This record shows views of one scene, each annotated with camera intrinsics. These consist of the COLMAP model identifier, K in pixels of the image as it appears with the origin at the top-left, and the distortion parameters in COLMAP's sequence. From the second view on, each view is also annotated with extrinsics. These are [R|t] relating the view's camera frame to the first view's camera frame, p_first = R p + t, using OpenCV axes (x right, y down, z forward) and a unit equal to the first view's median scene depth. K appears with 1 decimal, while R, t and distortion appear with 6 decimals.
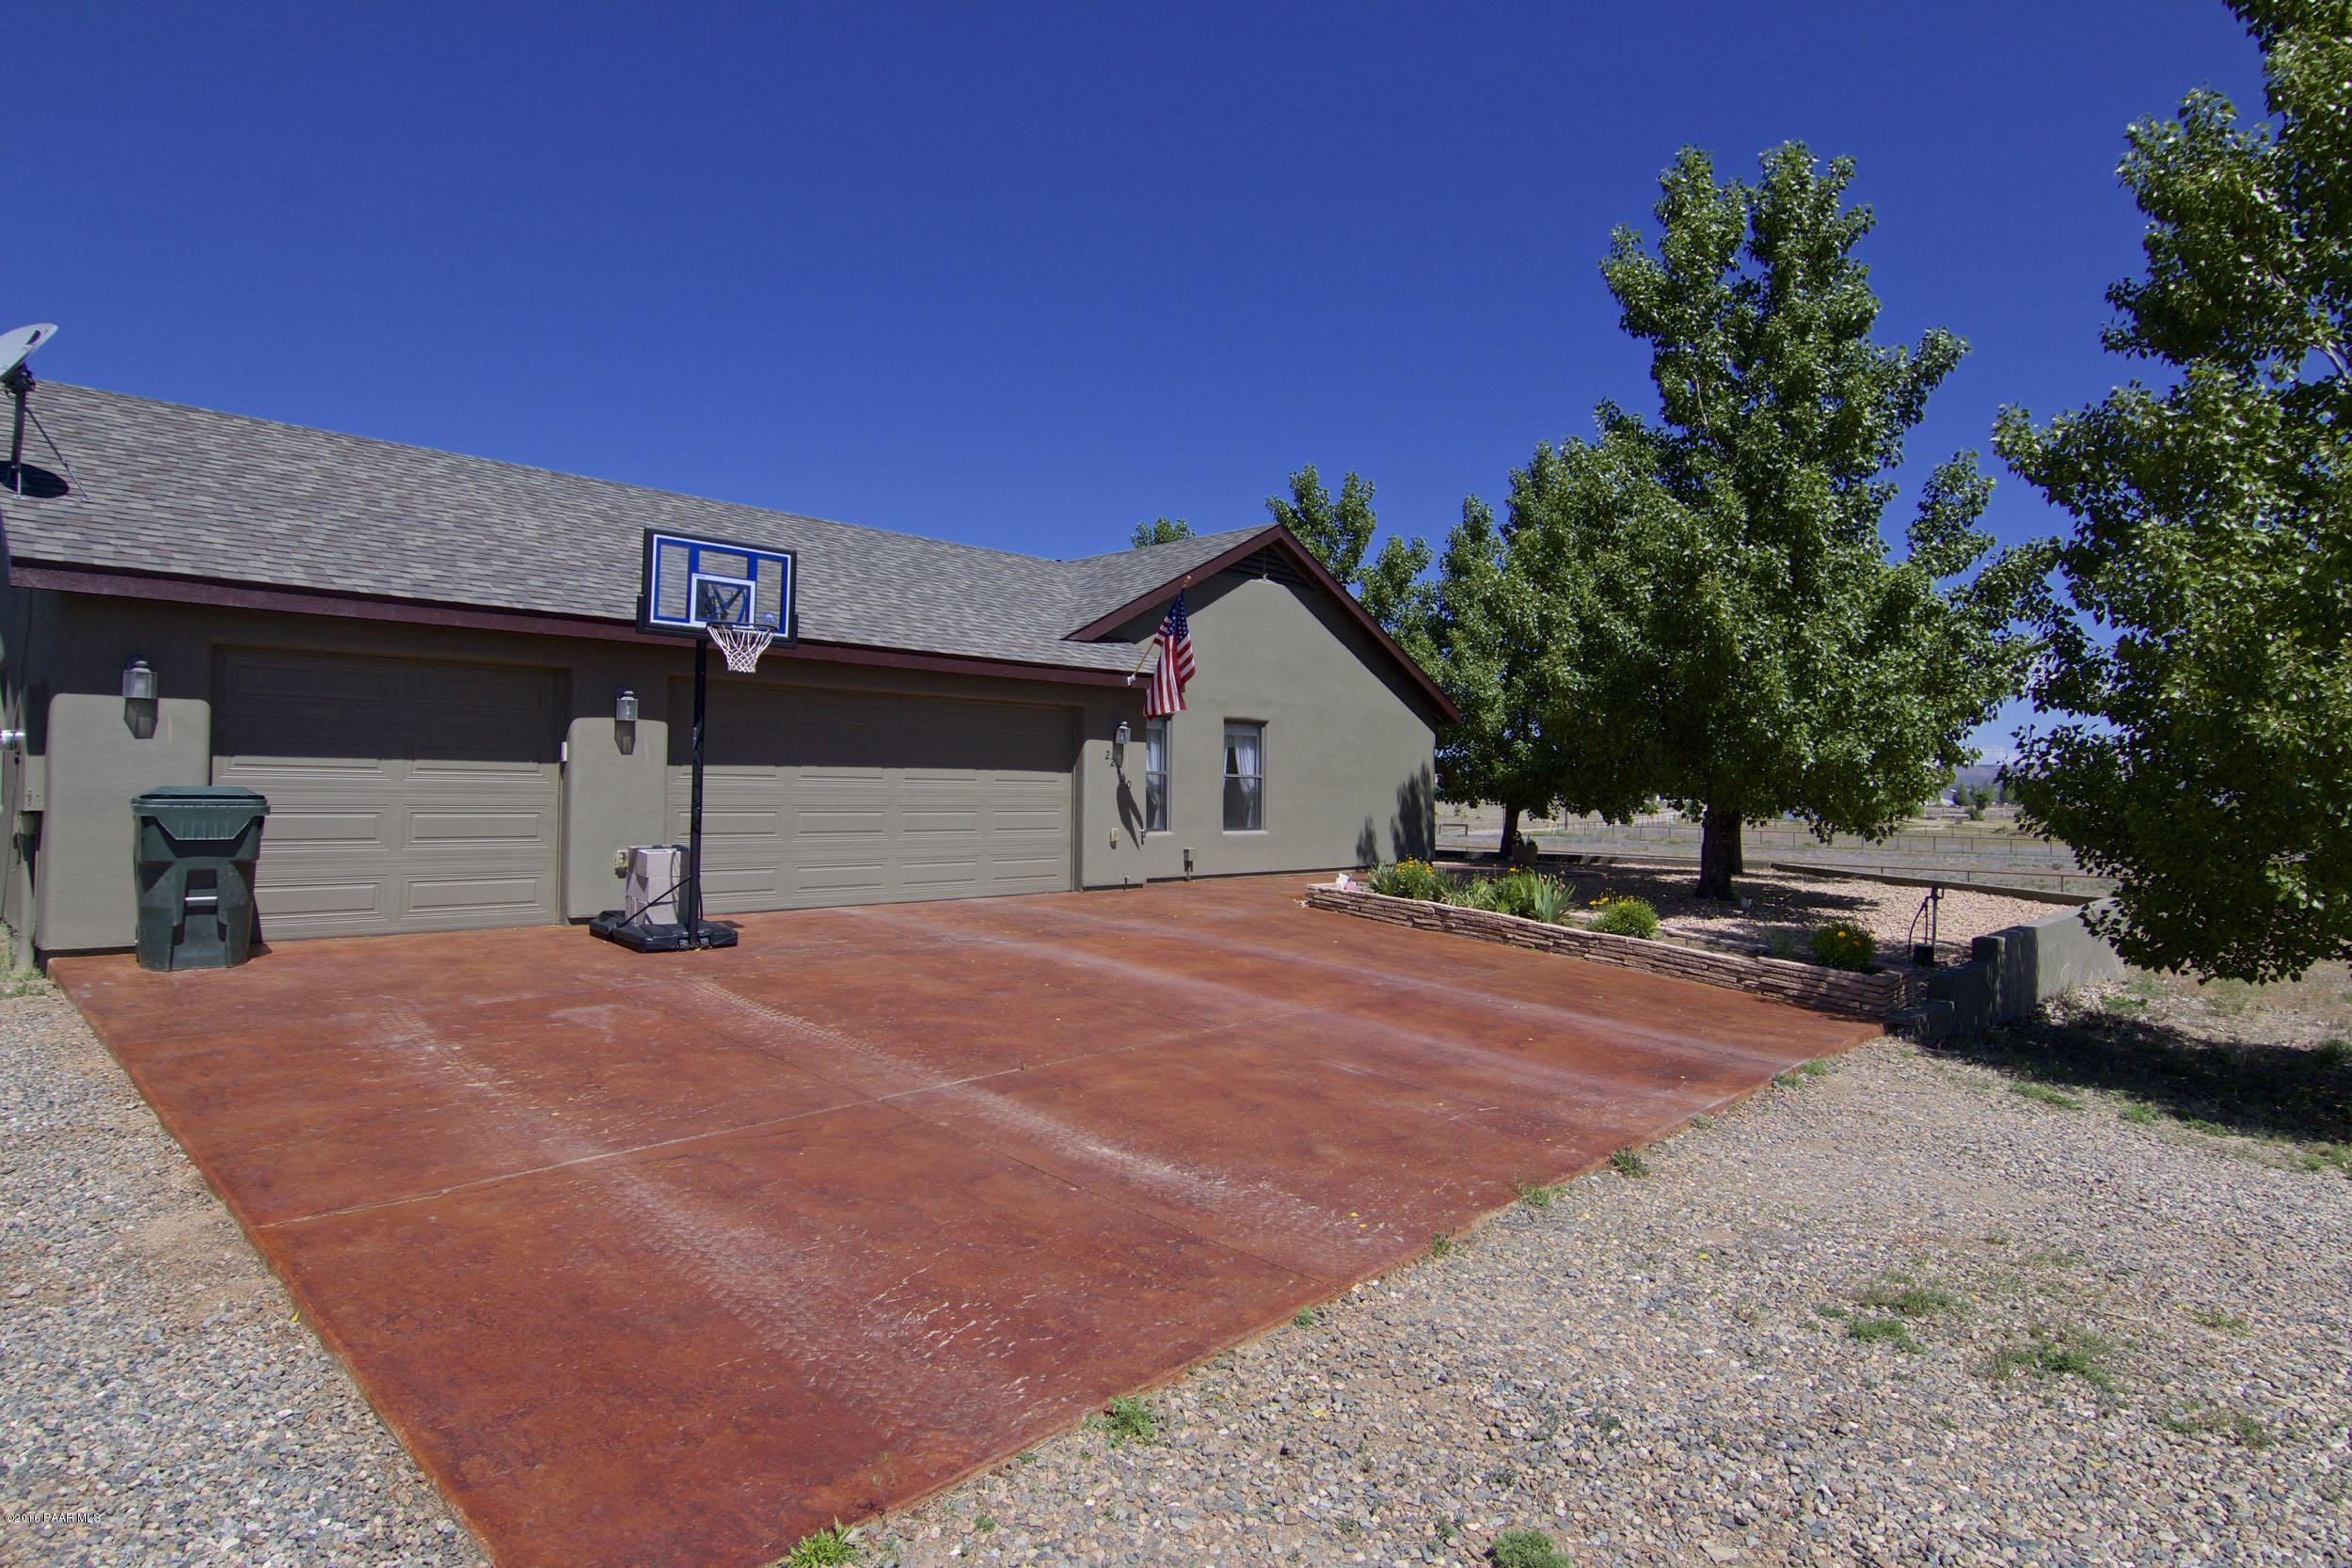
lens RADIAL K [[1296.6, 0, 1176.0], [0, 1296.6, 784.0], [0, 0, 1]] dist [-0.002714, -0.000482]
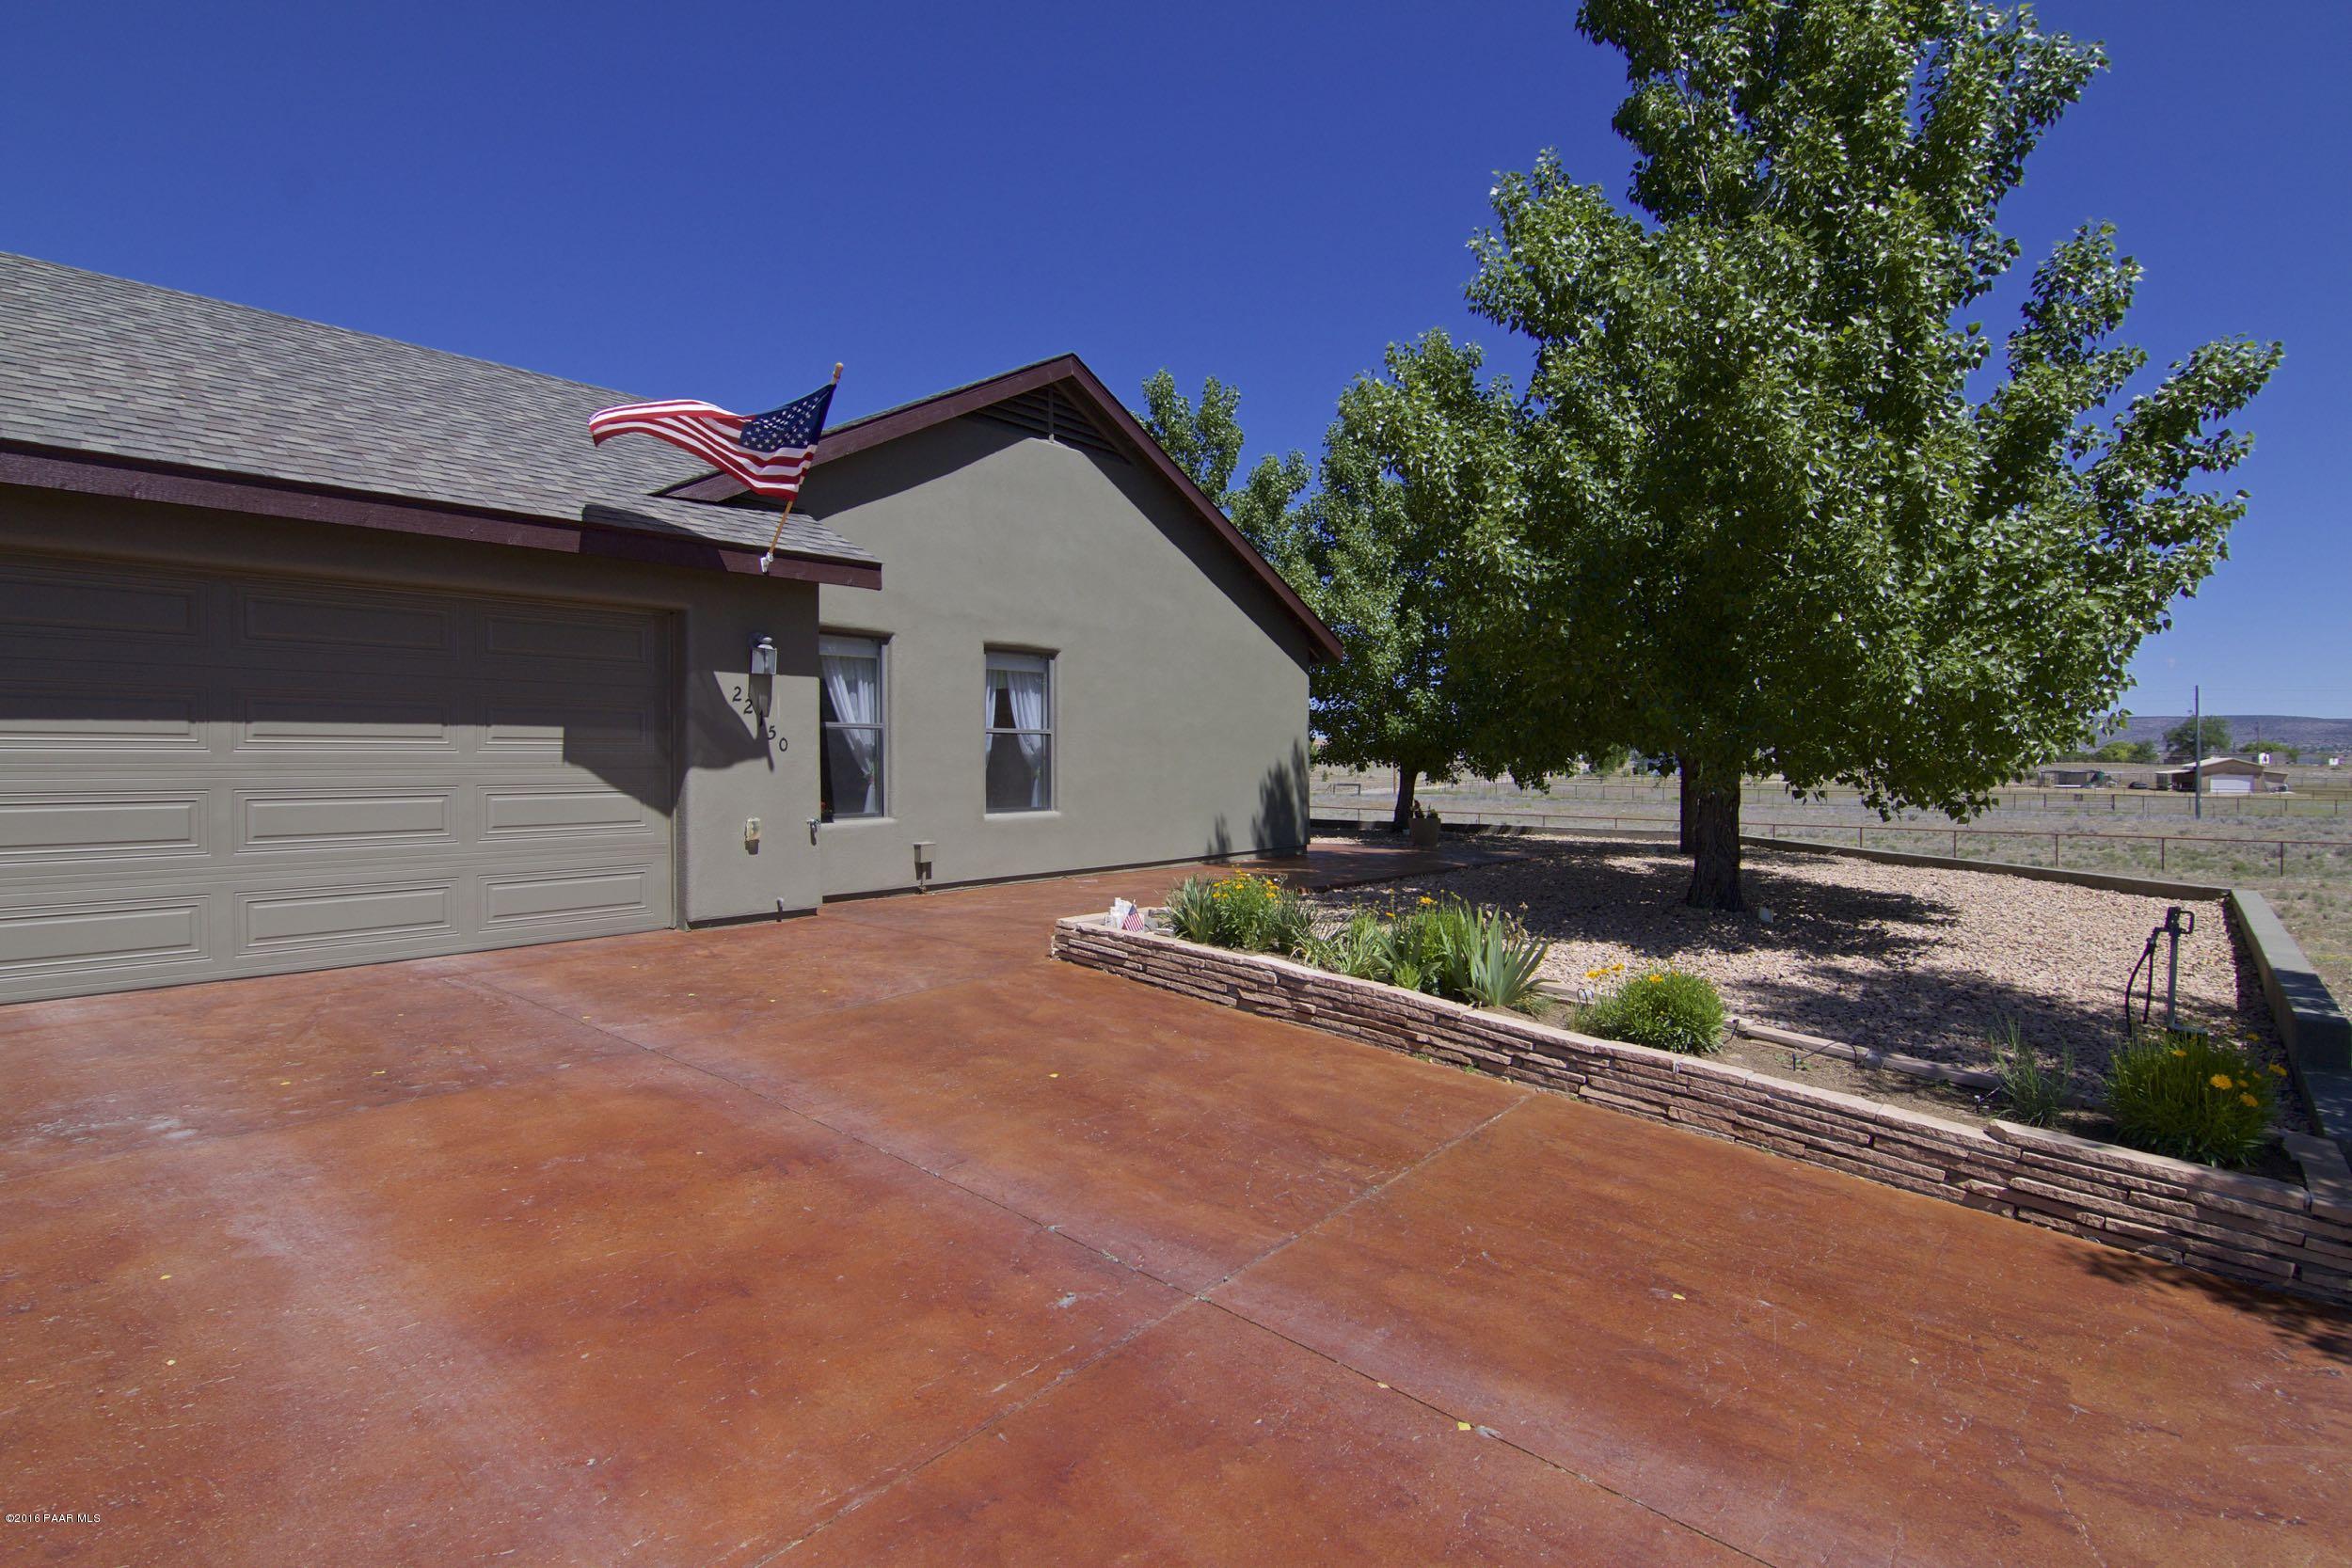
lens RADIAL K [[1137.8, 0, 1176.0], [0, 1137.8, 784.0], [0, 0, 1]] dist [0.002200, 0.000295]
pose [[0.998174, -0.012373, 0.059116, 0.098719], [0.010518, 0.999445, 0.031600, 0.003525], [-0.059474, -0.030921, 0.997751, 0.408331]]
